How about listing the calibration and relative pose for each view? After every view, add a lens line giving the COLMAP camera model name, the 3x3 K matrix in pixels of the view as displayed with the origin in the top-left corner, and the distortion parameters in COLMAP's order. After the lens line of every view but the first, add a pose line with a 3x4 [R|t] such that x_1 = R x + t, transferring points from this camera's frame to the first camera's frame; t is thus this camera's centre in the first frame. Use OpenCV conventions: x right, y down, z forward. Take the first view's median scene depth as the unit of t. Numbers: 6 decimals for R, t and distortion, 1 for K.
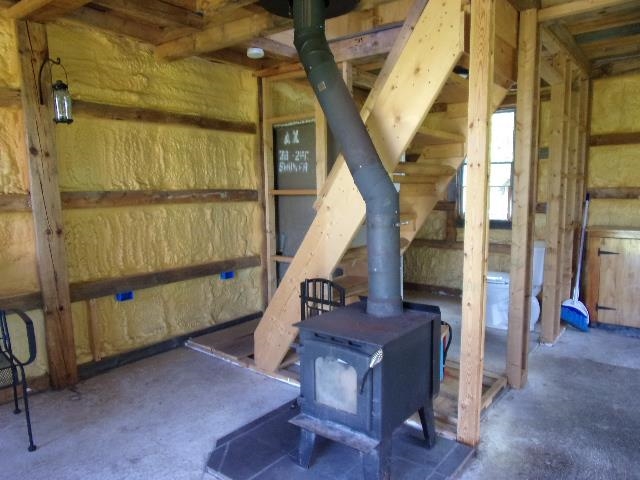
lens RADIAL K [[462.4, 0, 317.6], [0, 462.4, 249.0], [0, 0, 1]] dist [-0.042245, 0.012251]
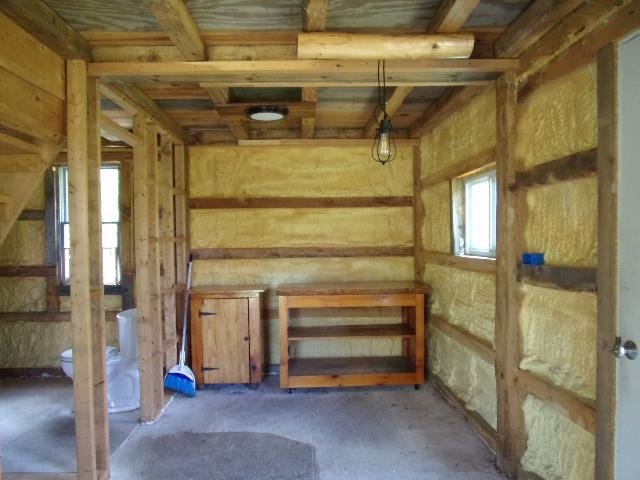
lens RADIAL K [[462.4, 0, 317.6], [0, 462.4, 249.0], [0, 0, 1]] dist [-0.042245, 0.012251]
pose [[0.761200, -0.015524, 0.648331, 0.153221], [0.088080, 0.992925, -0.079638, -0.030239], [-0.642508, 0.117725, 0.757182, 0.042893]]
